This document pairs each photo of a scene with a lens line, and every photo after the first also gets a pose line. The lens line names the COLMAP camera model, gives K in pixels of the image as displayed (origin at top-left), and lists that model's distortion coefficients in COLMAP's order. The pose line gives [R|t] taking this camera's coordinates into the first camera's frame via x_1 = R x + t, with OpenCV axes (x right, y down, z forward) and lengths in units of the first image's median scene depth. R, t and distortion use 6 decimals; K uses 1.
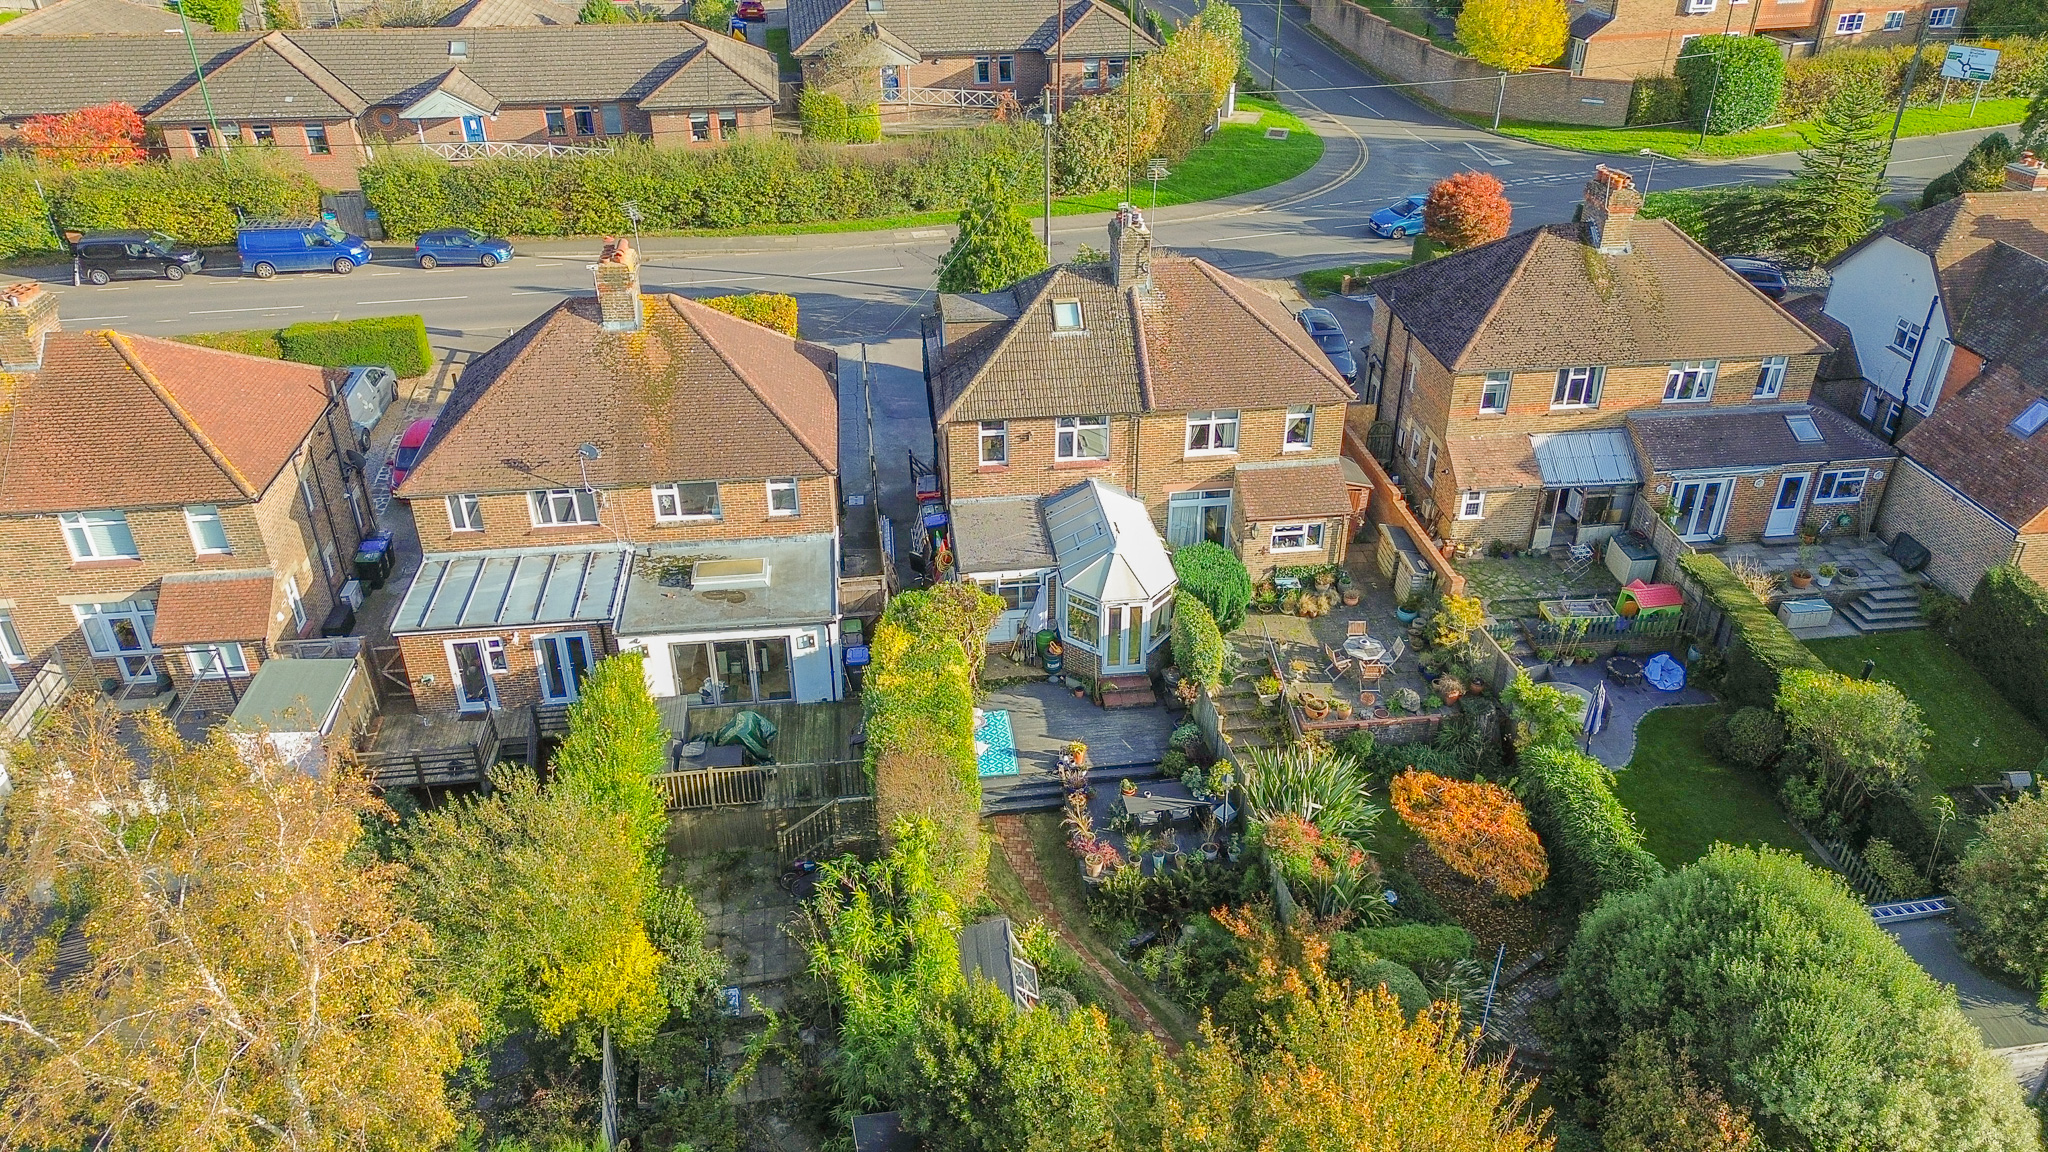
lens RADIAL K [[1444.7, 0, 1036.2], [0, 1444.7, 573.2], [0, 0, 1]] dist [0.024429, -0.003078]
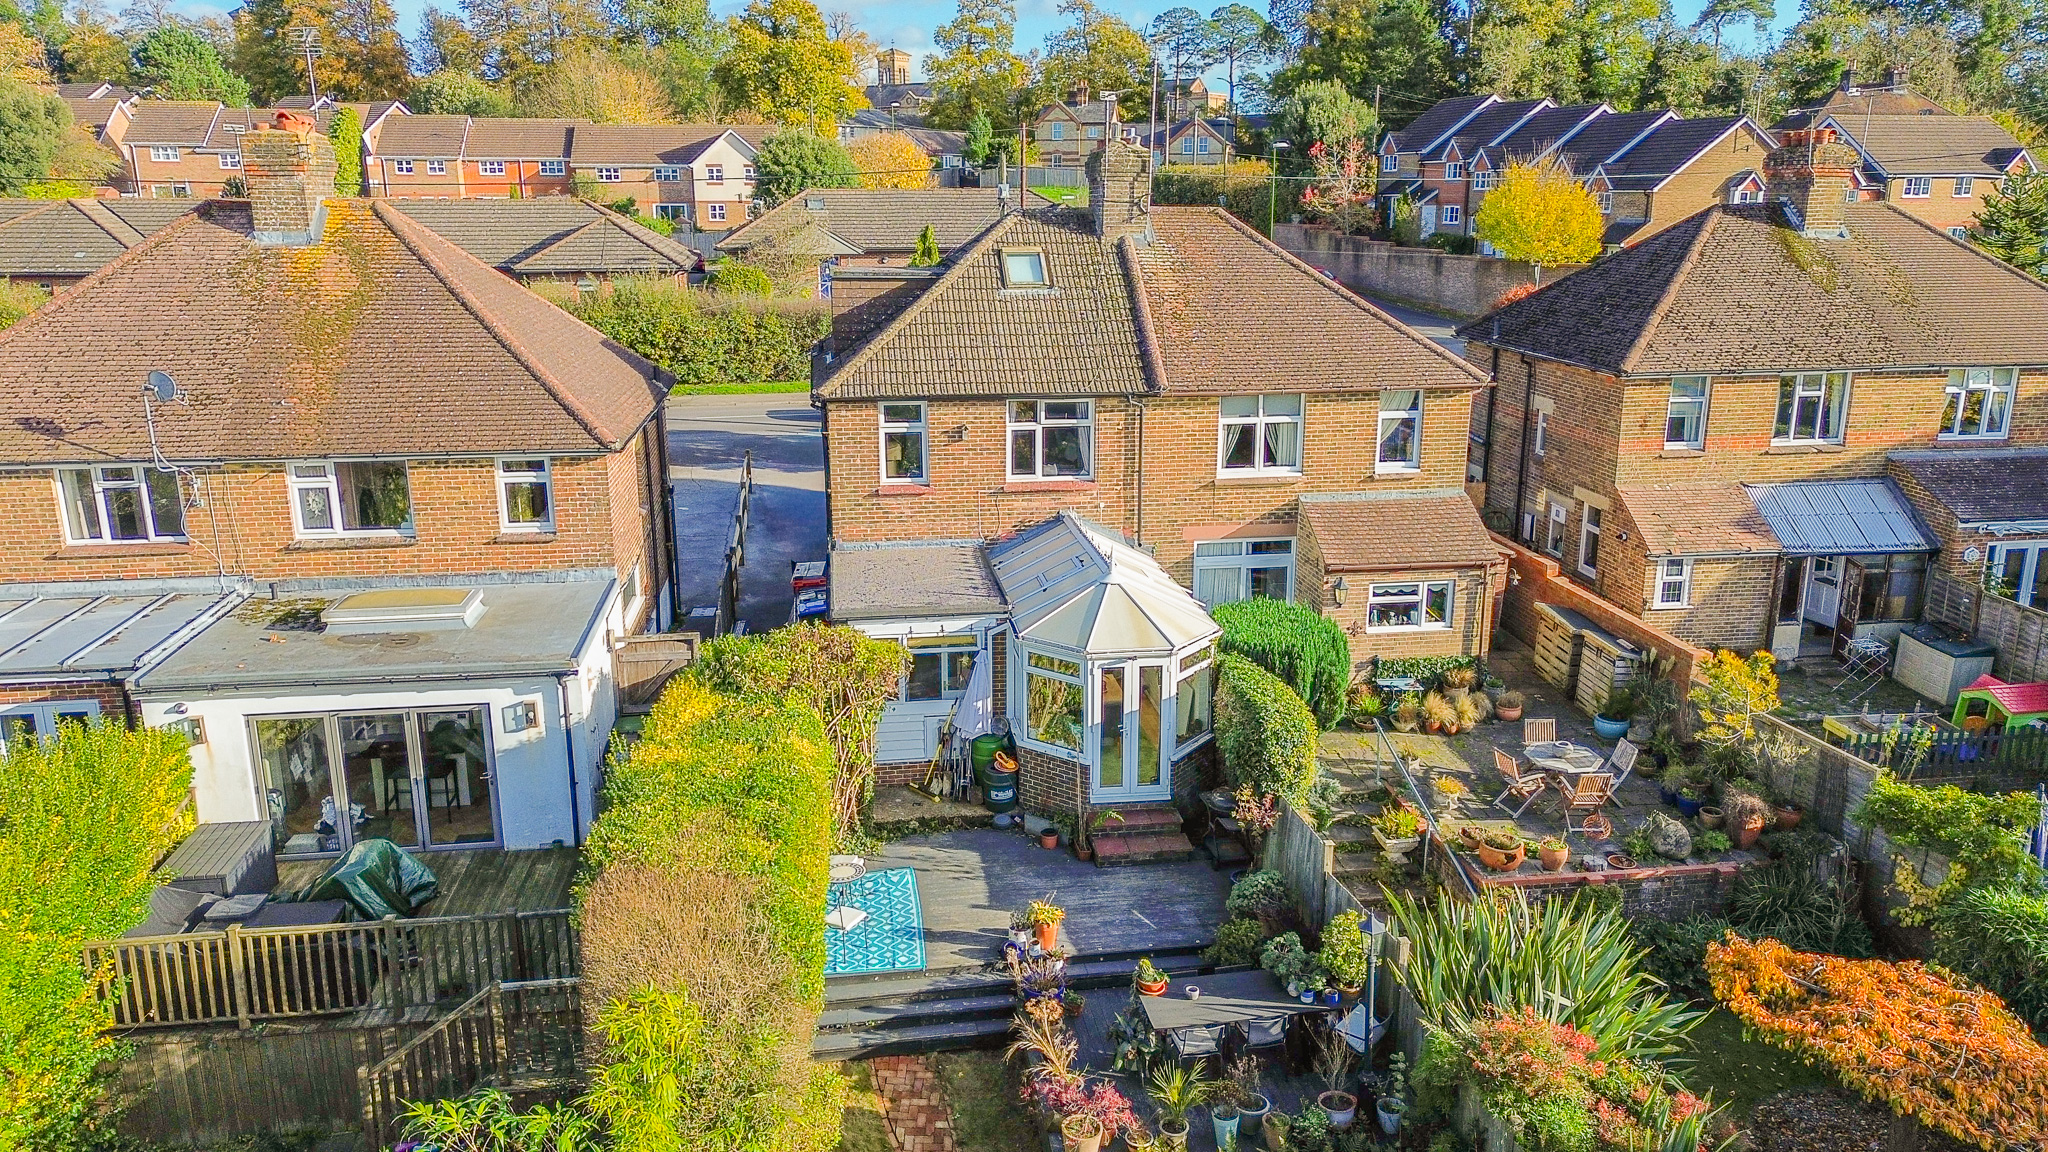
lens RADIAL K [[1444.7, 0, 1036.2], [0, 1444.7, 573.2], [0, 0, 1]] dist [0.024429, -0.003078]
pose [[0.999869, -0.006717, 0.014721, 0.017596], [0.010452, 0.962622, -0.270647, 0.131717], [-0.012353, 0.270765, 0.962566, 0.448784]]
